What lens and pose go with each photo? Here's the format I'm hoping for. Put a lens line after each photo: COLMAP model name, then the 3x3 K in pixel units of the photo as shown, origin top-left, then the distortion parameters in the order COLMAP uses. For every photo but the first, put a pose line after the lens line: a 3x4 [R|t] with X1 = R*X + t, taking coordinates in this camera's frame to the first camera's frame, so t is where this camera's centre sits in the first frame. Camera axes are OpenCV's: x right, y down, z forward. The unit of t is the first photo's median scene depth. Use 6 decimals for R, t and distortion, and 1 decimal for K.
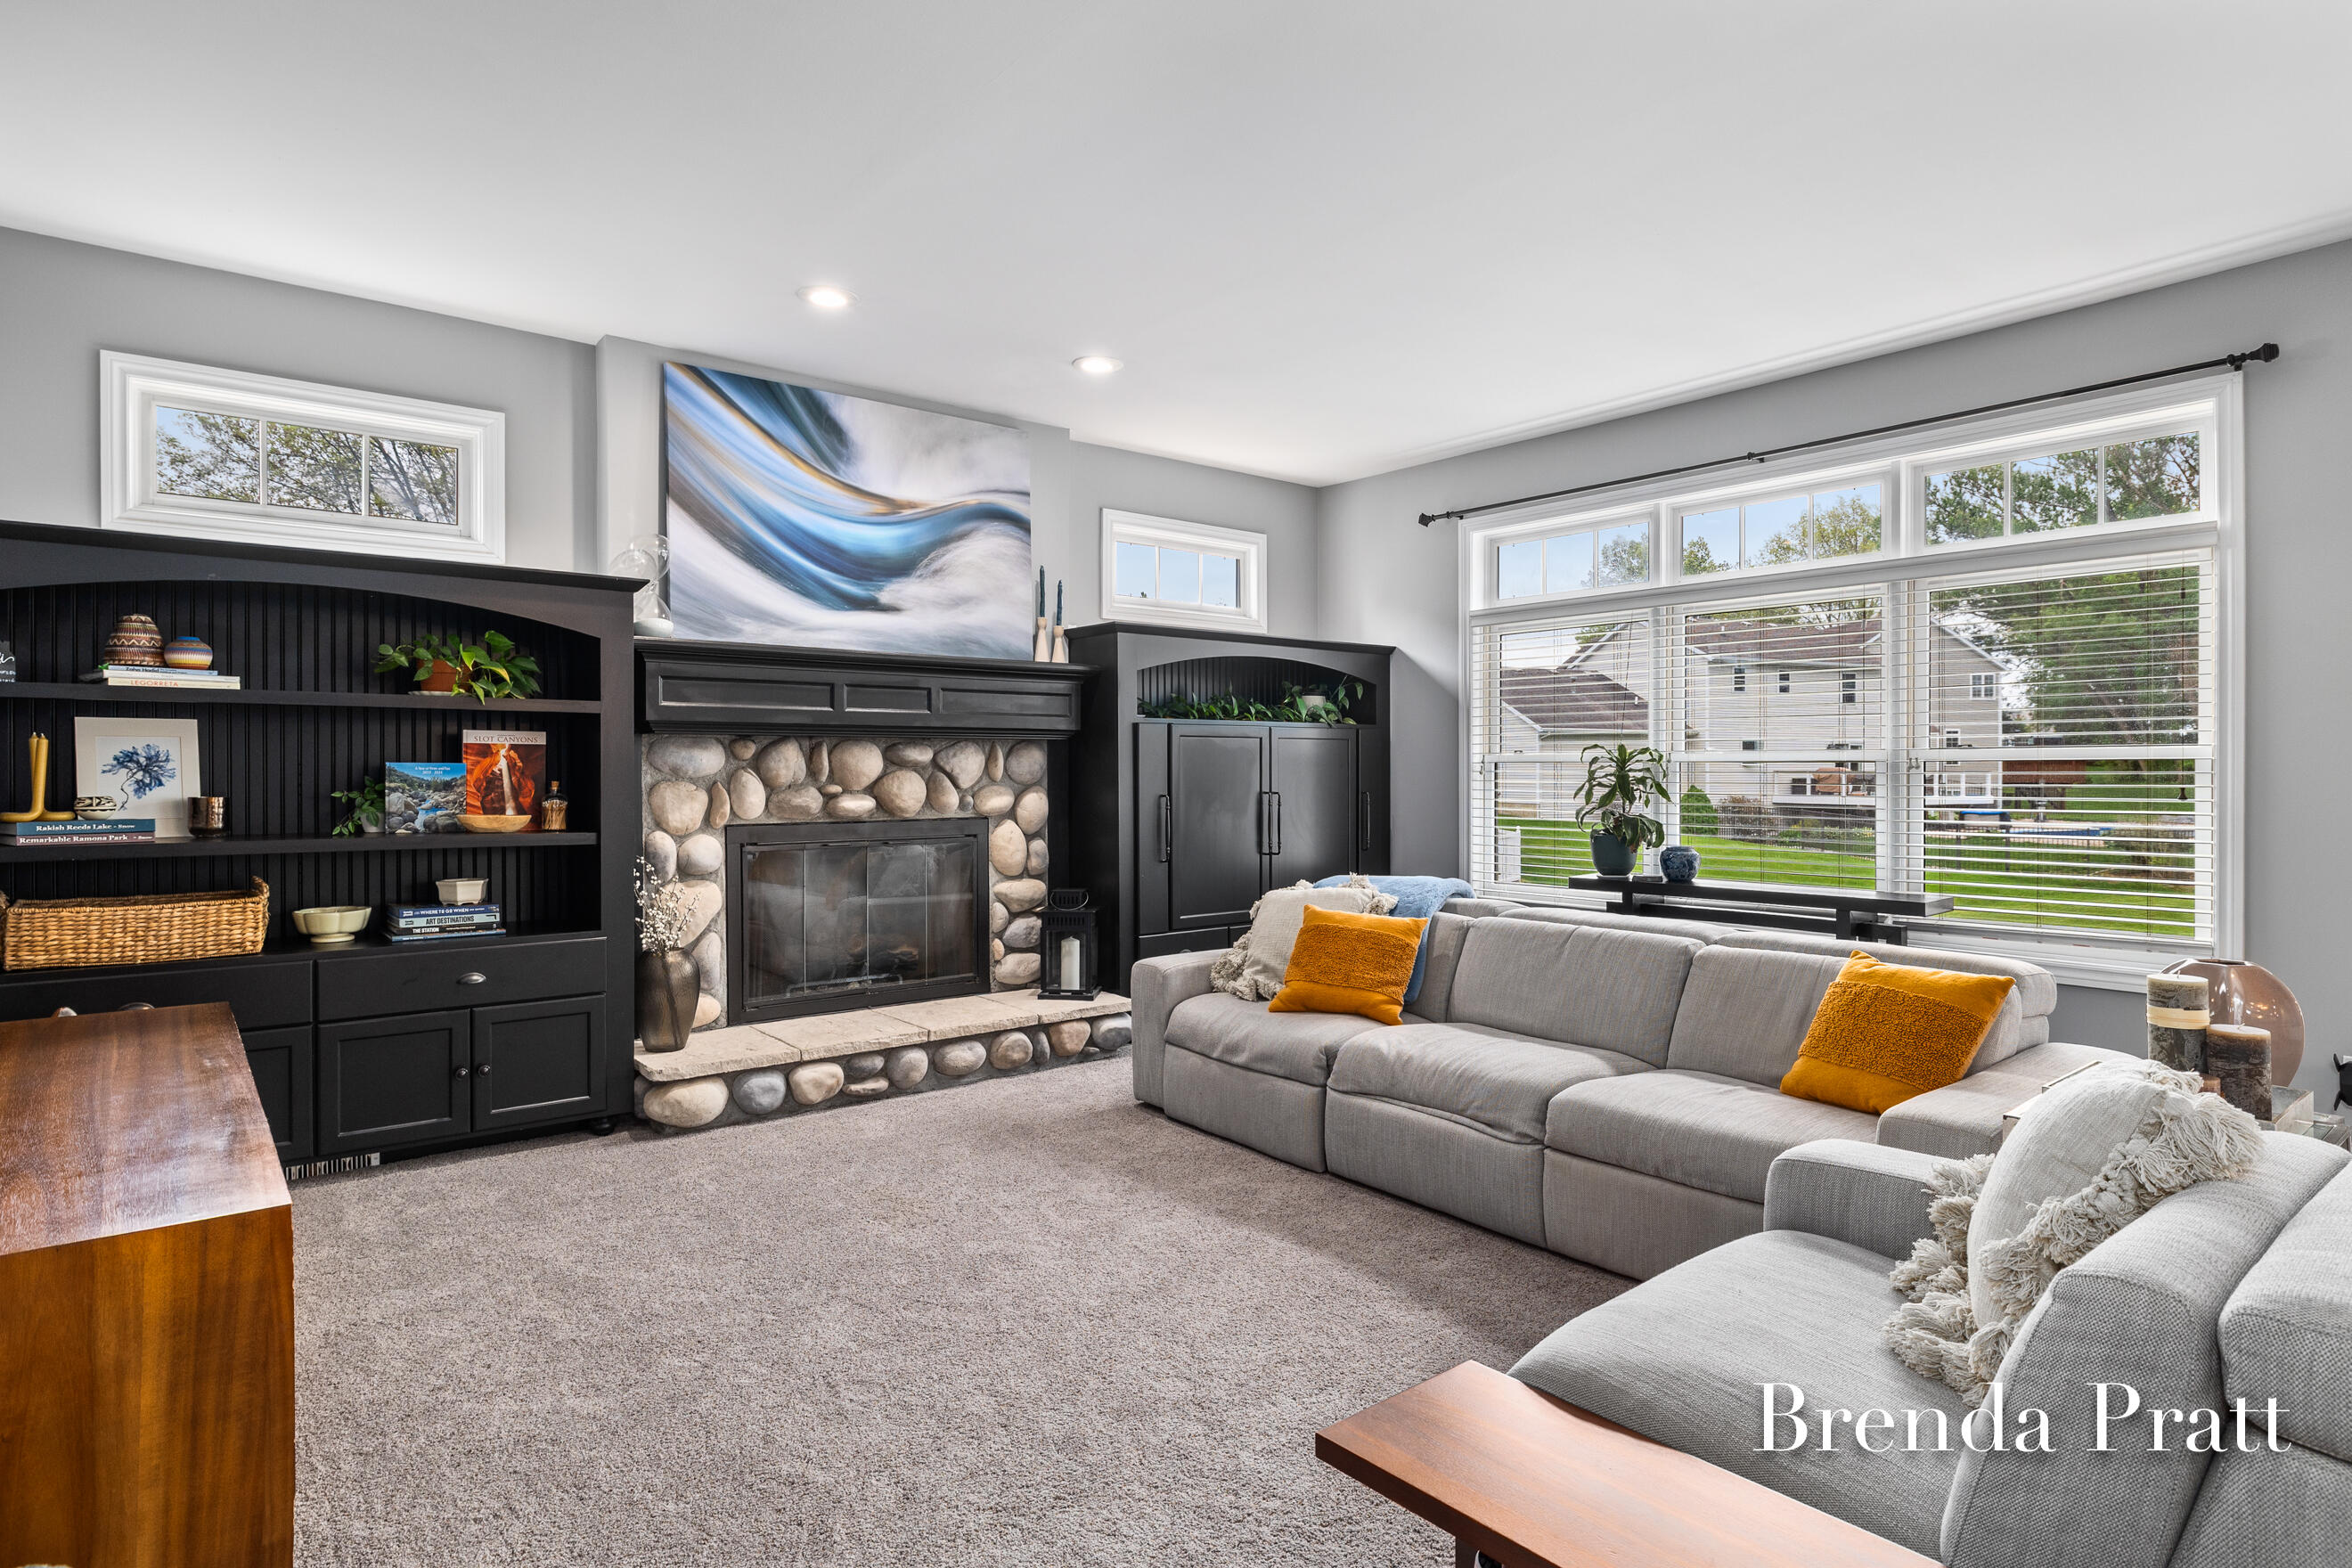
lens RADIAL K [[1266.2, 0, 1176.0], [0, 1266.2, 775.0], [0, 0, 1]] dist [0.001149, 0.000175]
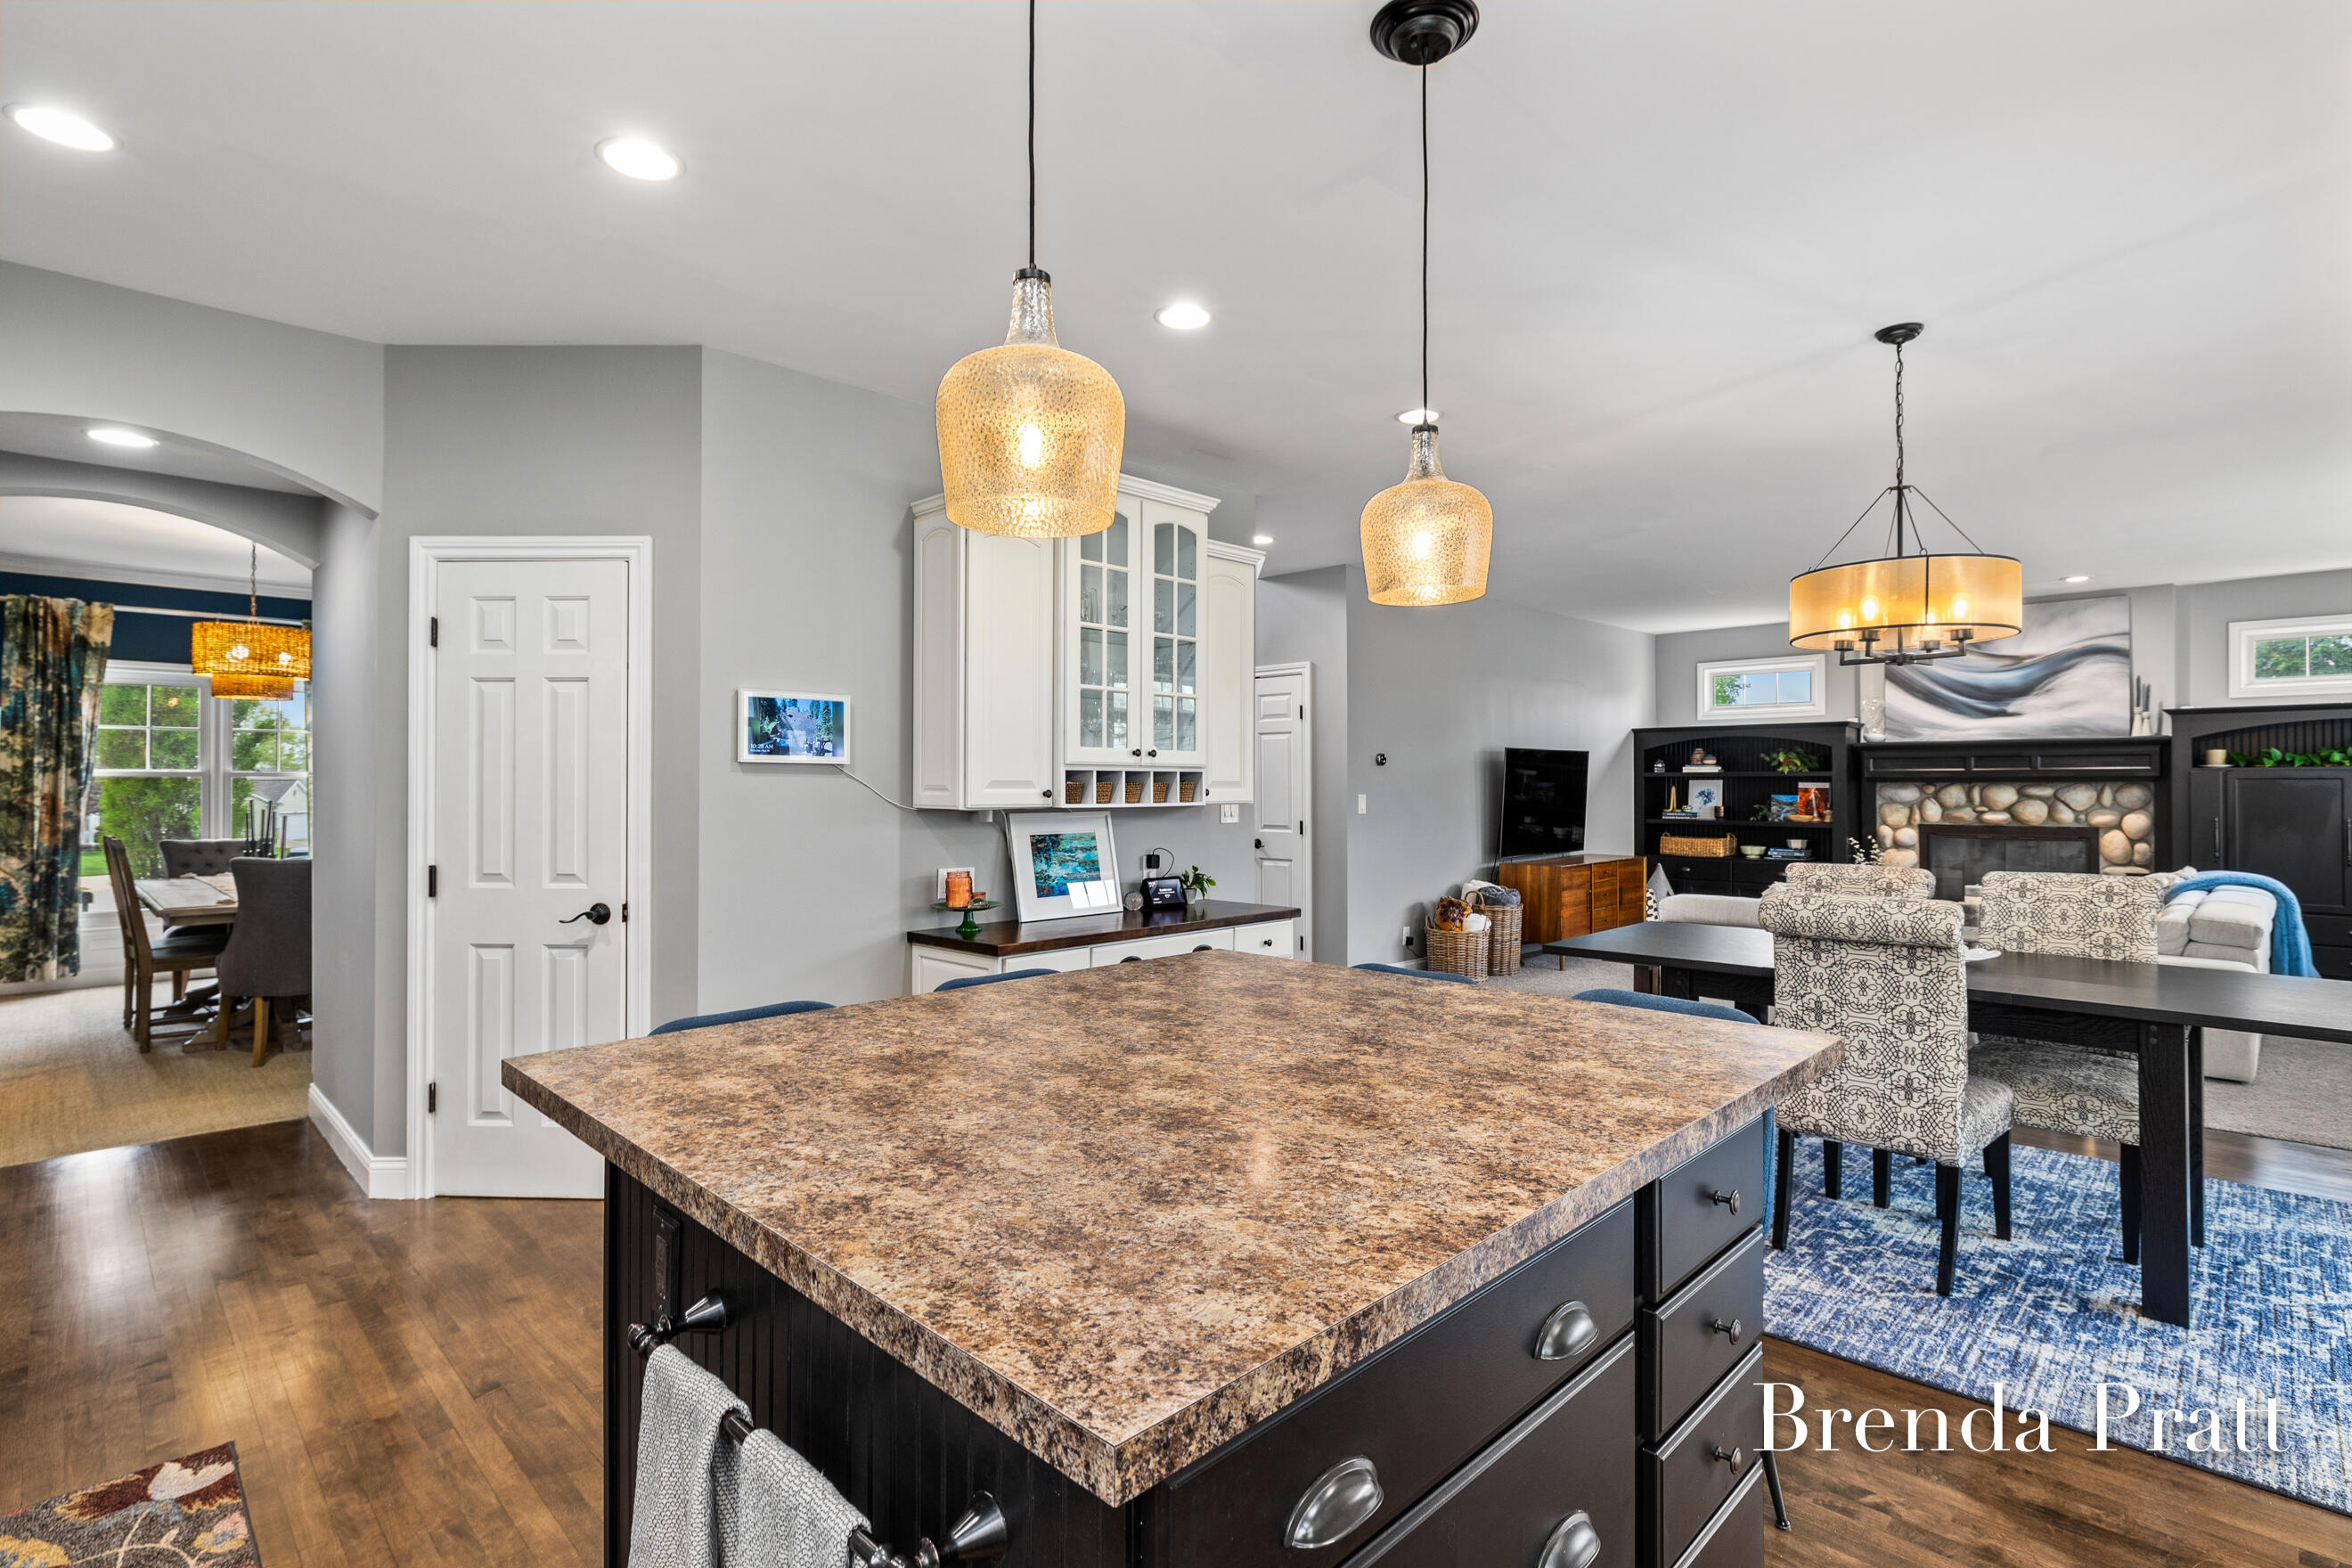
lens RADIAL K [[1115.3, 0, 1175.5], [0, 1115.3, 780.6], [0, 0, 1]] dist [-0.005130, -0.000191]
pose [[0.104900, -0.003089, -0.994478, 1.335617], [-0.003558, 0.999988, -0.003482, -0.022577], [0.994476, 0.003903, 0.104888, -0.436519]]
